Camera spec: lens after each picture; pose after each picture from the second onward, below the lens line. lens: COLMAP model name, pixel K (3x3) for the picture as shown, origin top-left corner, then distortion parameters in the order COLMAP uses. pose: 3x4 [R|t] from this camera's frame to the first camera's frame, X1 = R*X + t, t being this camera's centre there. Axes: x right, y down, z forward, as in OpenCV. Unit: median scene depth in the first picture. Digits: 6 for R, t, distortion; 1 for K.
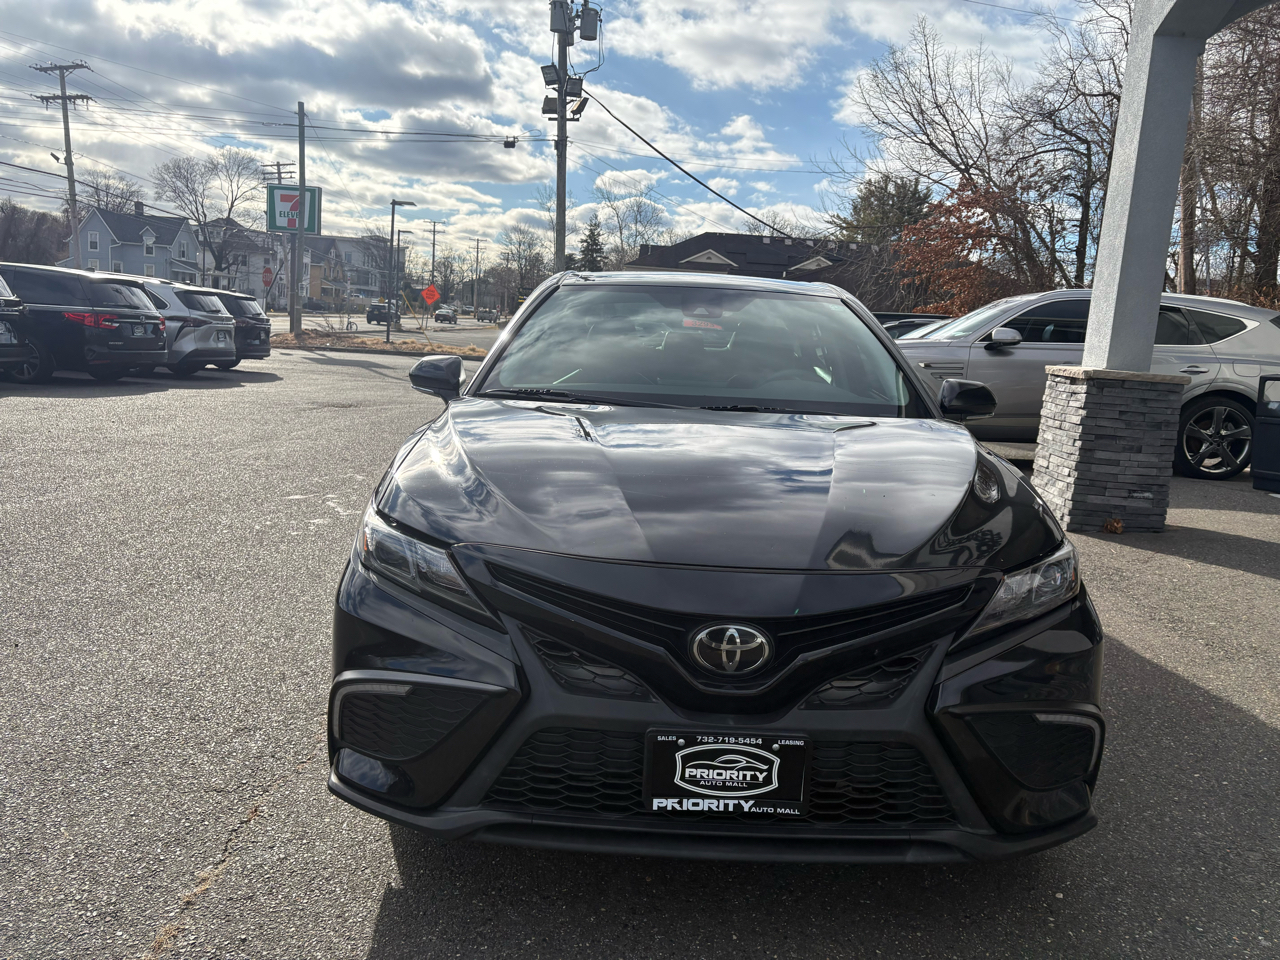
lens RADIAL K [[957.1, 0, 661.8], [0, 957.1, 478.2], [0, 0, 1]] dist [0.020798, 0.002422]
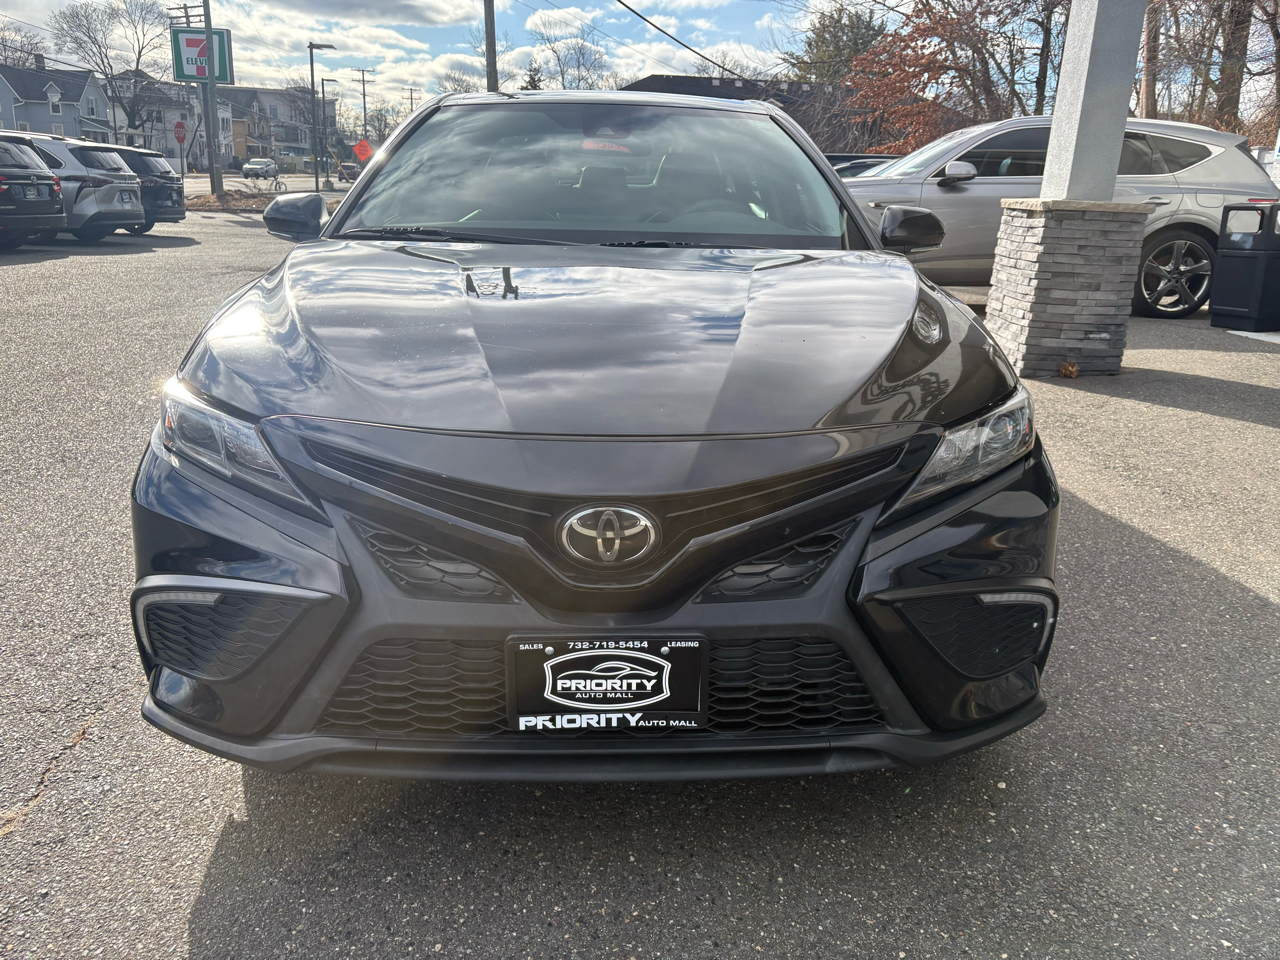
lens RADIAL K [[950.7, 0, 655.2], [0, 950.7, 478.9], [0, 0, 1]] dist [0.071633, -0.083357]
pose [[0.998684, -0.037408, 0.035087, 0.022976], [0.031915, 0.988798, 0.145809, 0.004075], [-0.040148, -0.144497, 0.988690, 0.056391]]
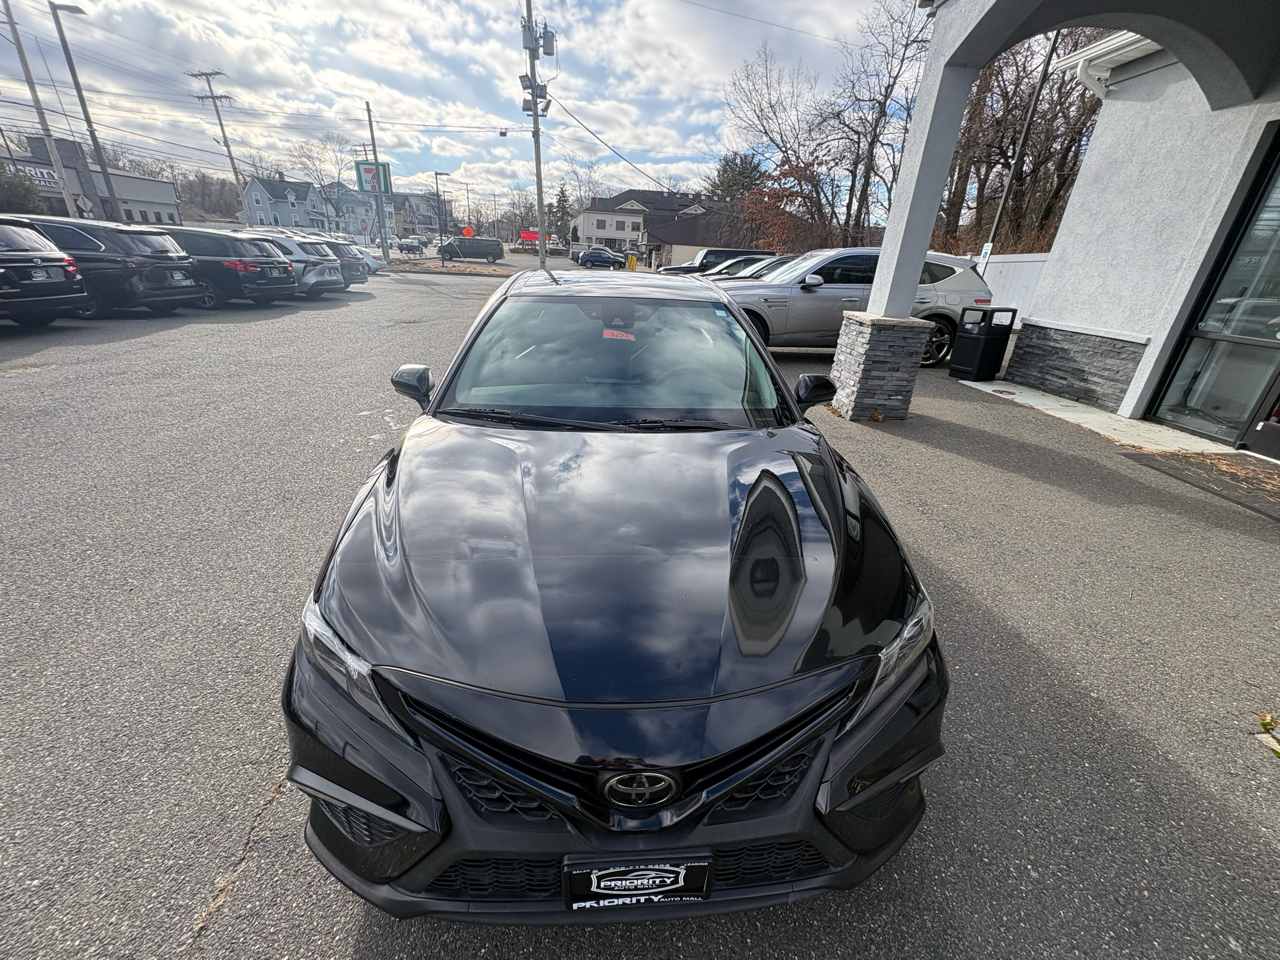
lens RADIAL K [[502.6, 0, 642.1], [0, 502.6, 482.2], [0, 0, 1]] dist [-0.001384, 0.000049]
pose [[0.997867, -0.035930, 0.054508, 0.015216], [0.019602, 0.961302, 0.274799, -0.078630], [-0.062273, -0.273144, 0.959956, 0.150987]]
